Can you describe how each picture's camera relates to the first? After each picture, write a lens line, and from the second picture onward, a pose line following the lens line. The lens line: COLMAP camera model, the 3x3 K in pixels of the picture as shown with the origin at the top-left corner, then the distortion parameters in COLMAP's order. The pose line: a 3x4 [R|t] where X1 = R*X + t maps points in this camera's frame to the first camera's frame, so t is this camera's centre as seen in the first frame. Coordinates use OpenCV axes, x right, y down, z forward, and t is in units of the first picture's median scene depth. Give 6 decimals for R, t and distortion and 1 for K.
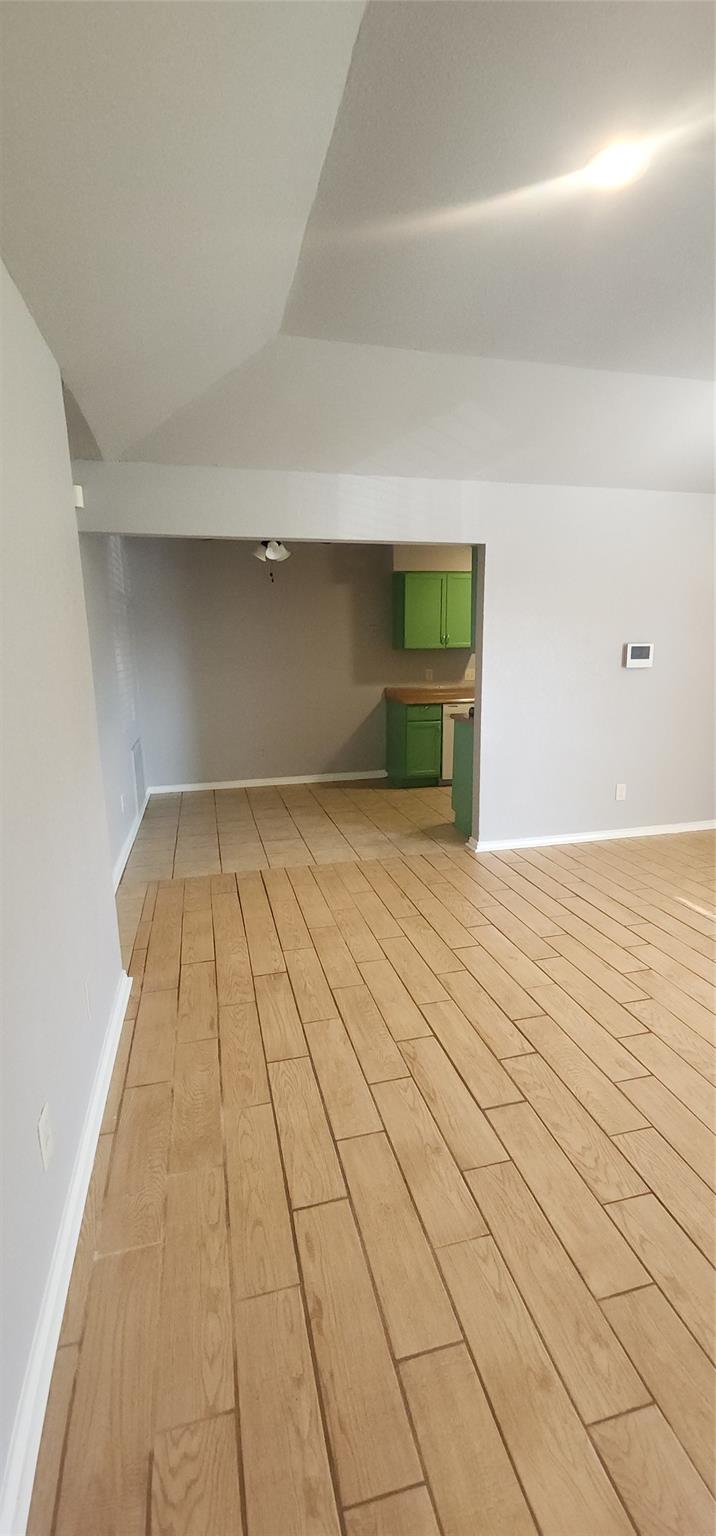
lens RADIAL K [[630.9, 0, 365.5], [0, 630.9, 765.8], [0, 0, 1]] dist [-0.001796, -0.000358]
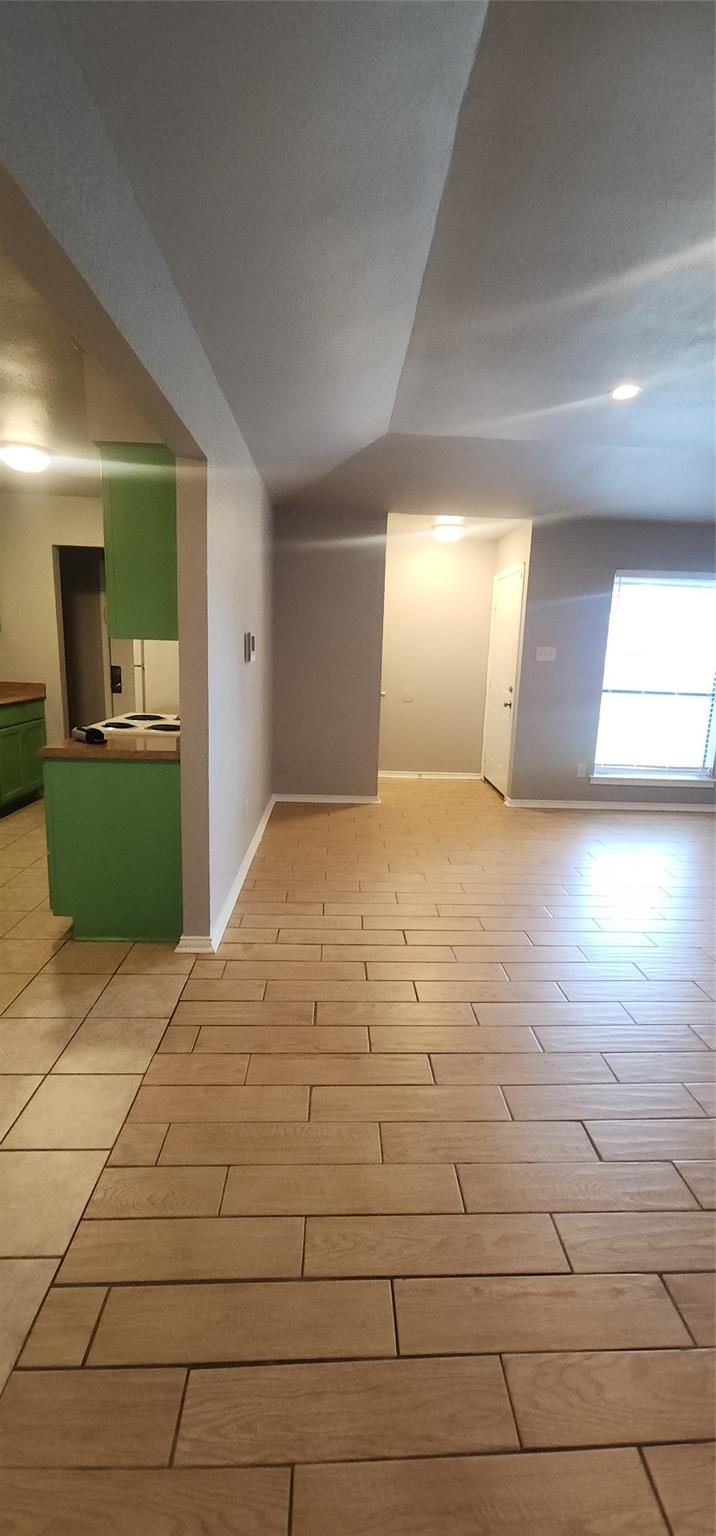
lens RADIAL K [[630.9, 0, 365.5], [0, 630.9, 765.8], [0, 0, 1]] dist [-0.001796, -0.000358]
pose [[0.204479, -0.164034, 0.965029, -0.560950], [0.155913, 0.978731, 0.133327, -0.162237], [-0.966374, 0.123198, 0.225705, 1.015349]]
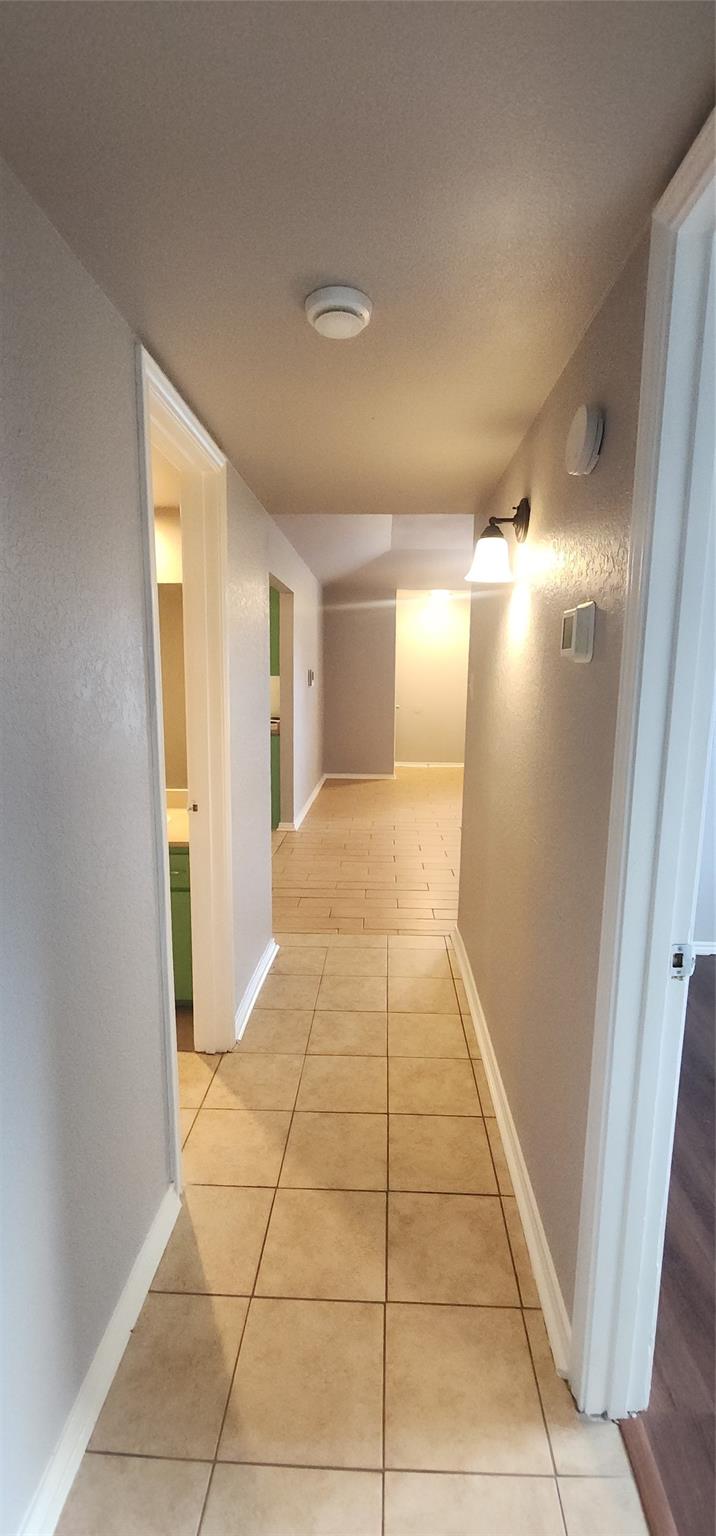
lens RADIAL K [[630.9, 0, 365.5], [0, 630.9, 765.8], [0, 0, 1]] dist [-0.001796, -0.000358]
pose [[0.278136, -0.128147, 0.951955, -1.446878], [0.176285, 0.981037, 0.080557, -0.104349], [-0.944227, 0.145410, 0.295452, 0.702931]]
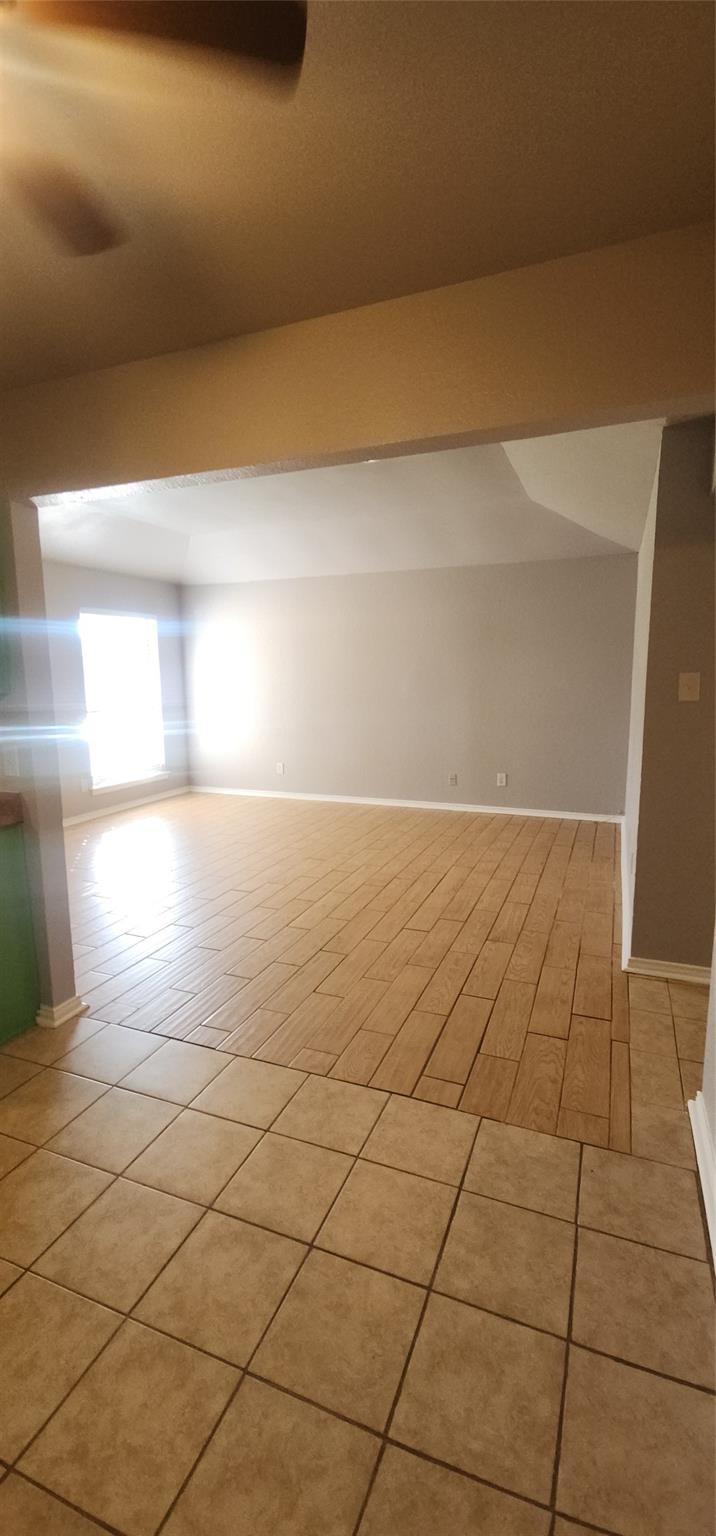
lens RADIAL K [[630.9, 0, 365.5], [0, 630.9, 765.8], [0, 0, 1]] dist [-0.001796, -0.000358]
pose [[-0.807384, -0.067224, 0.586184, -0.585668], [0.136080, 0.945489, 0.295861, -0.347351], [-0.574119, 0.318641, -0.754225, 1.833042]]
